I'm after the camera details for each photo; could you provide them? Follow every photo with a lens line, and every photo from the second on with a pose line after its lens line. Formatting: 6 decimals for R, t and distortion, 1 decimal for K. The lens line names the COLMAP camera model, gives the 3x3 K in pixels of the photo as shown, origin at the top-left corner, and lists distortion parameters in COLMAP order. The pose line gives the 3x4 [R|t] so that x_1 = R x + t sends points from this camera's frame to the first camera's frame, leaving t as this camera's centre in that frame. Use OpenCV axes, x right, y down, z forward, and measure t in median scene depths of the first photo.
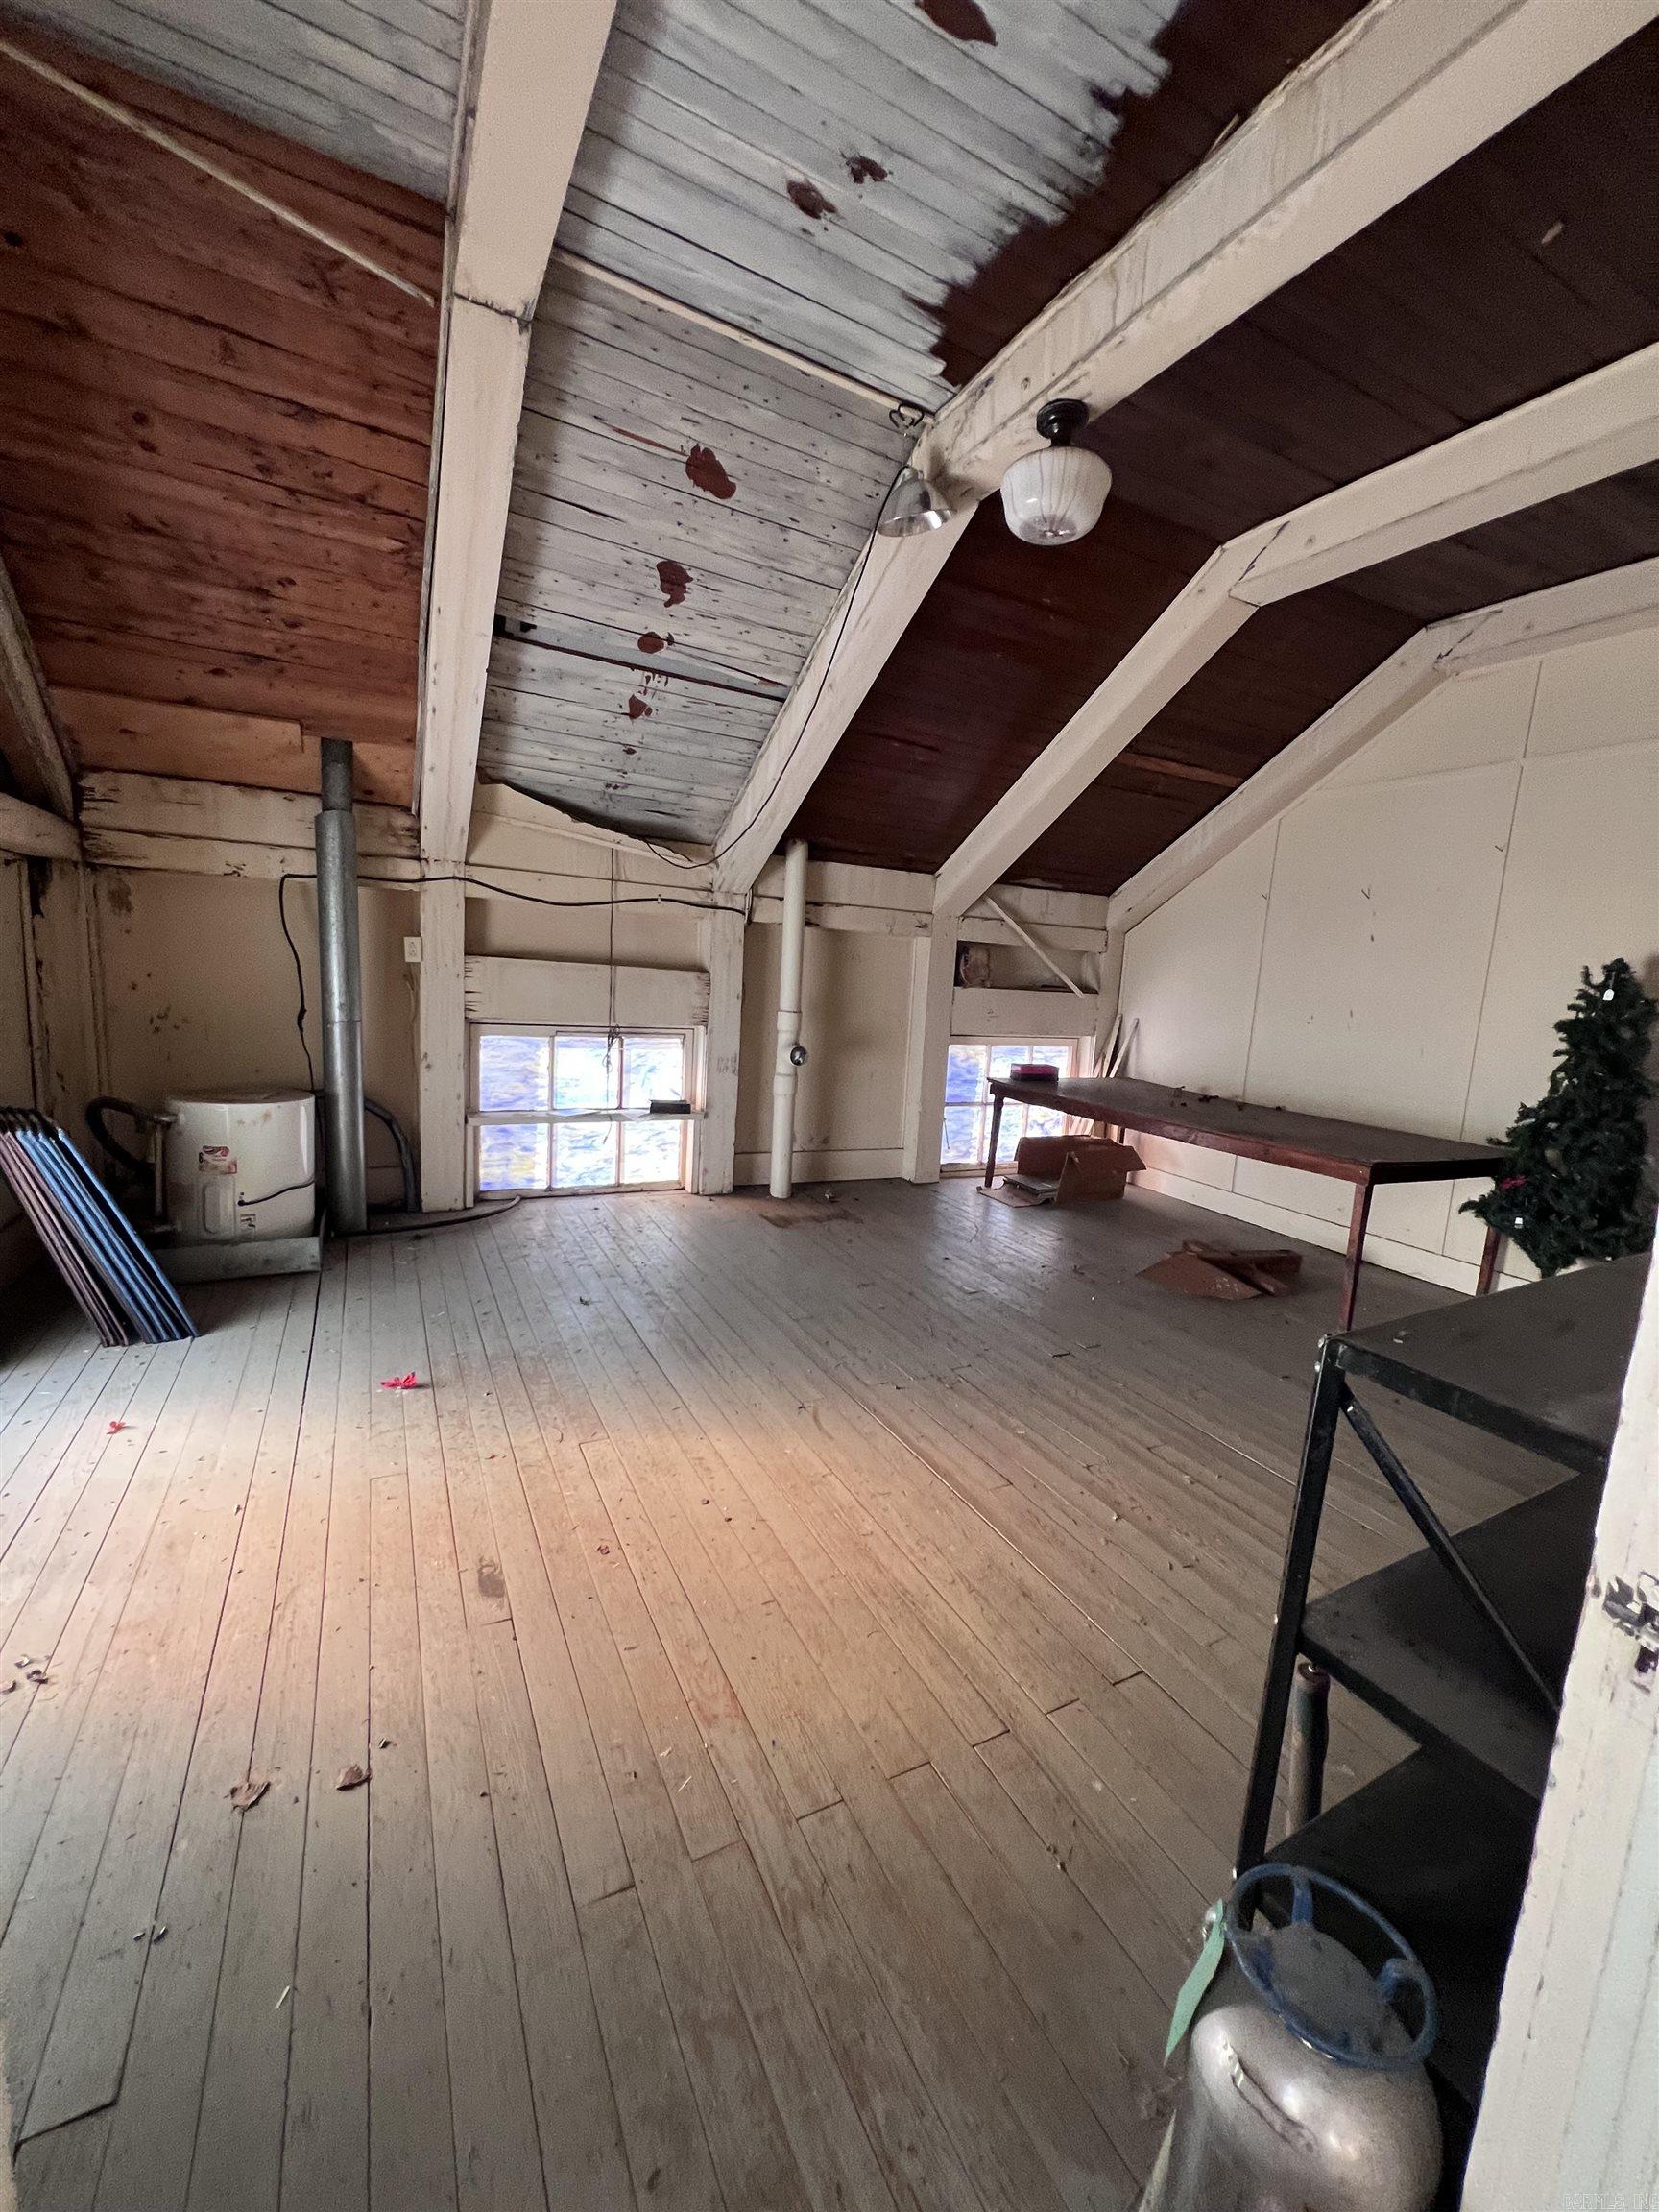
lens RADIAL K [[884.1, 0, 837.9], [0, 884.1, 1106.0], [0, 0, 1]] dist [-0.001272, 0.000298]
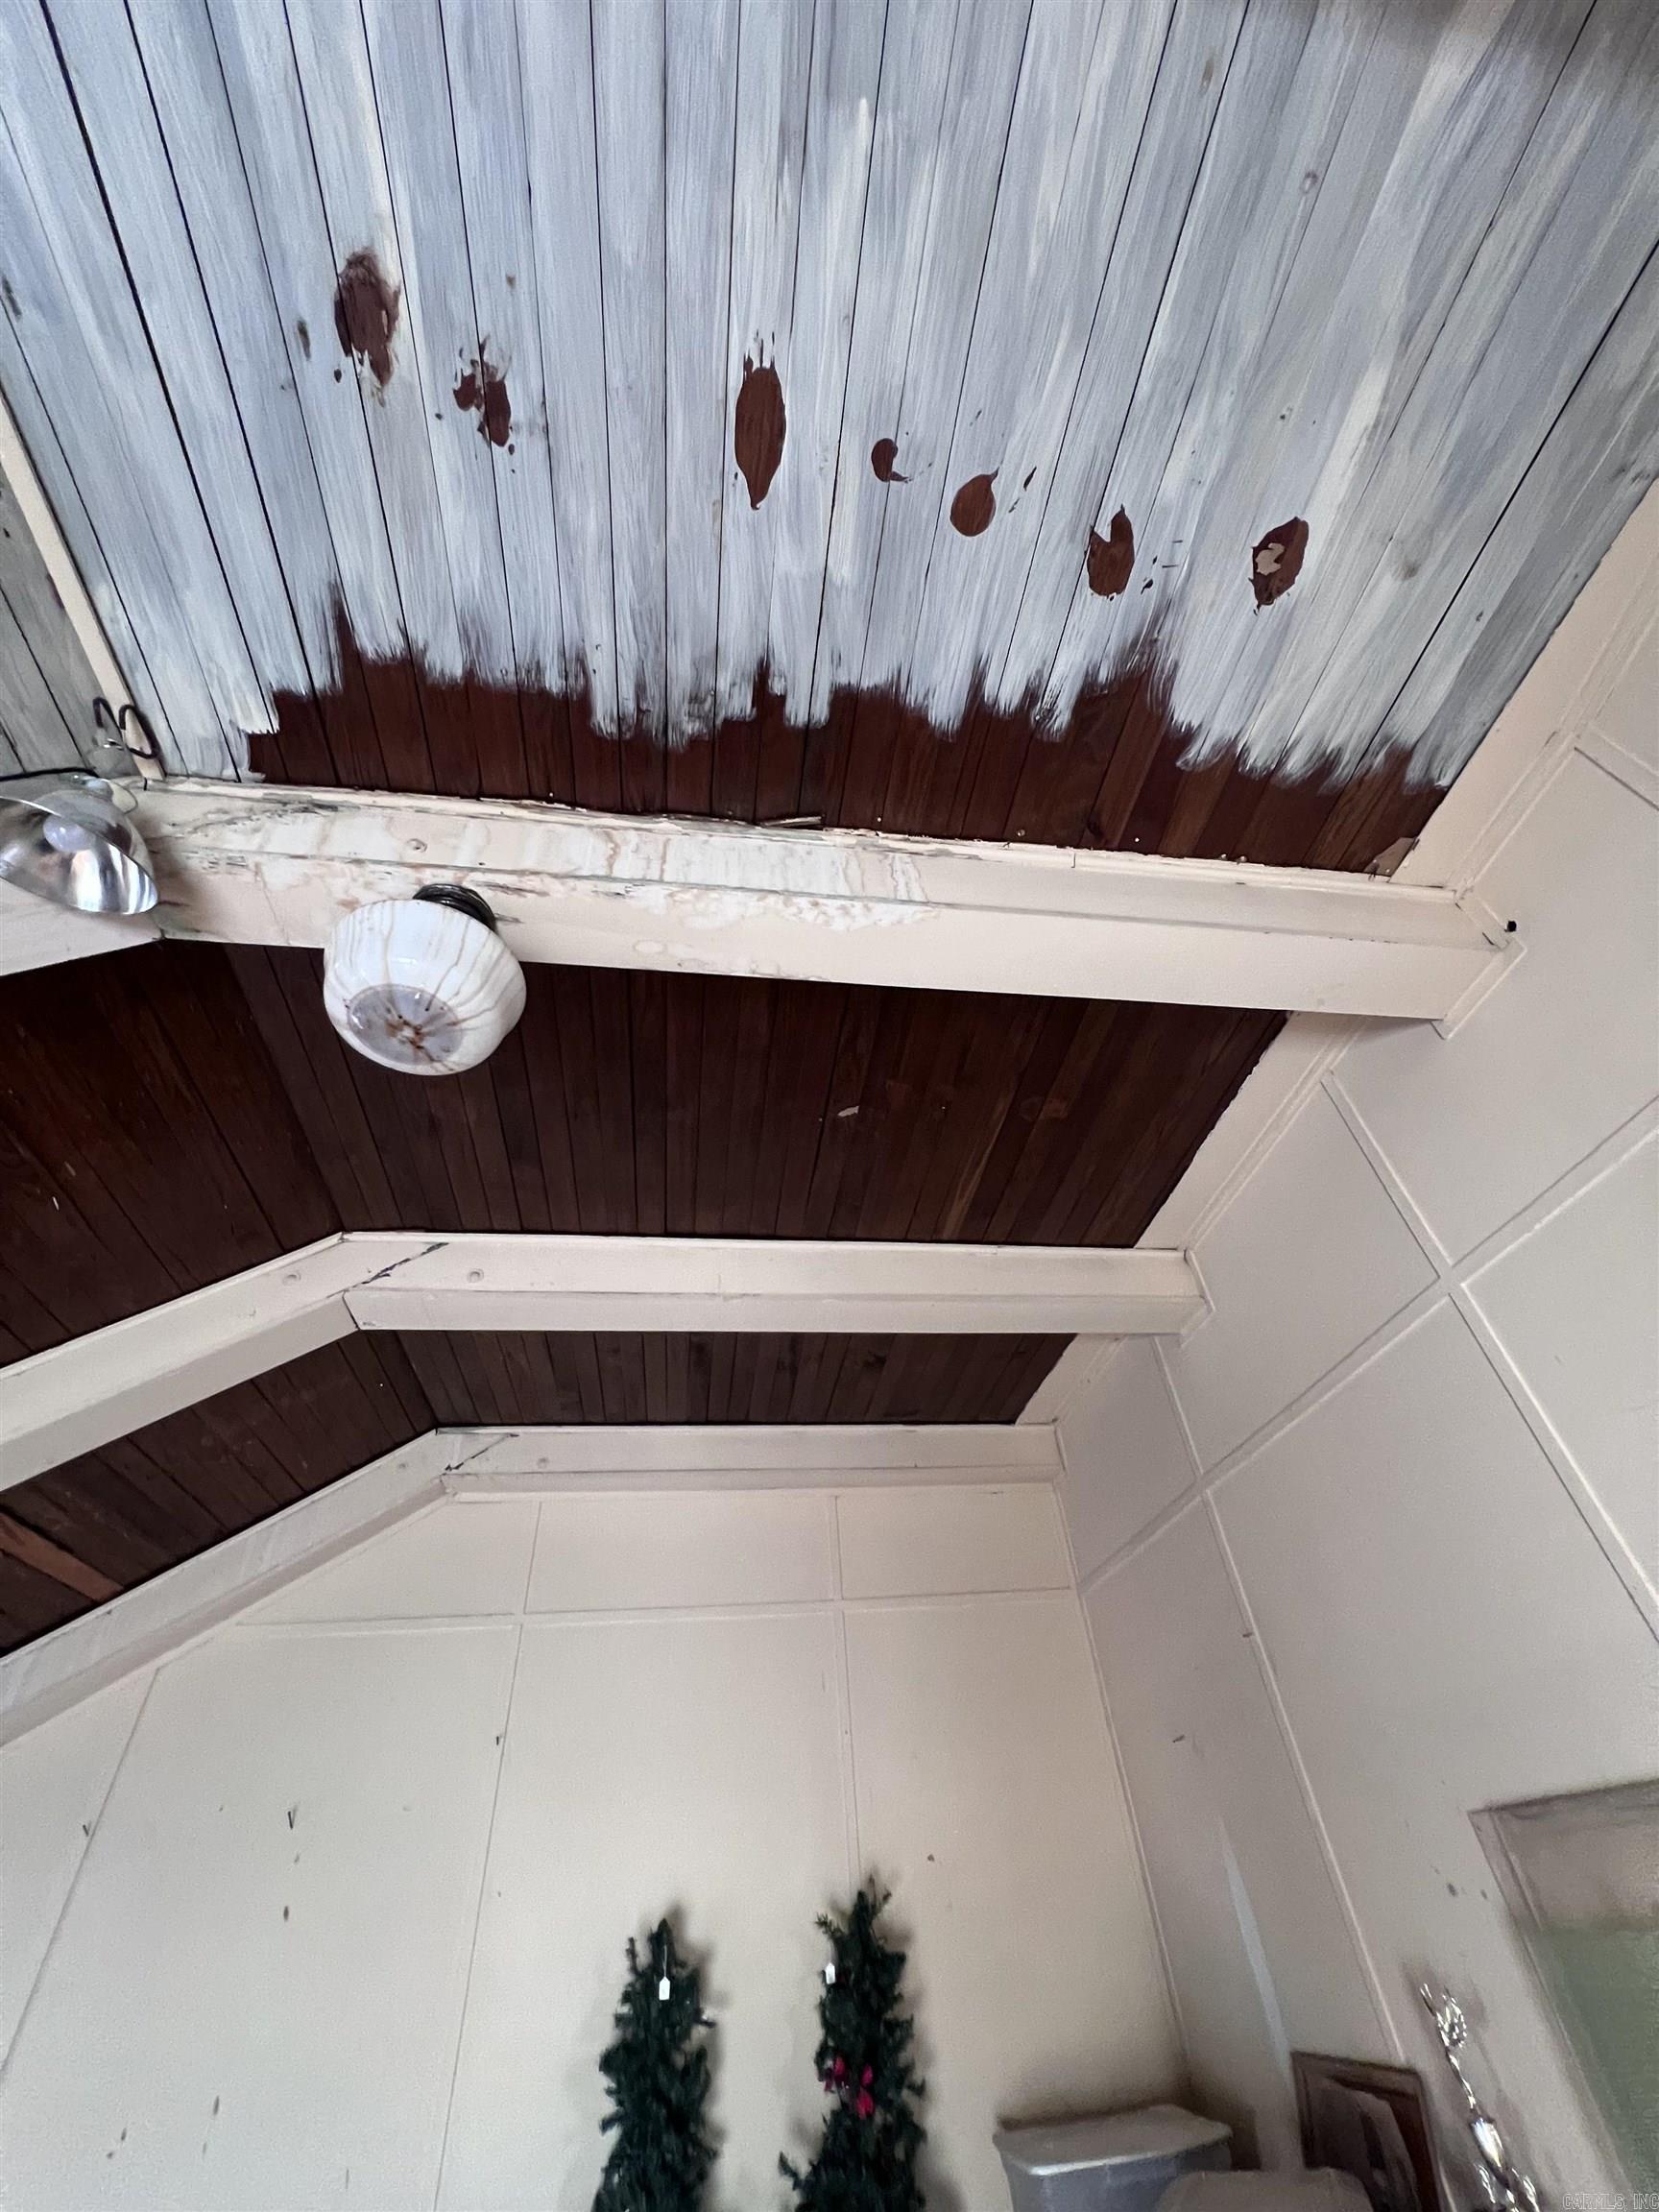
lens RADIAL K [[884.1, 0, 829.2], [0, 884.1, 1103.2], [0, 0, 1]] dist [-0.001272, 0.000298]
pose [[0.329910, 0.573643, 0.749729, -0.061318], [0.232787, 0.720232, -0.653510, -0.215842], [-0.914860, 0.390127, 0.104075, 0.779898]]
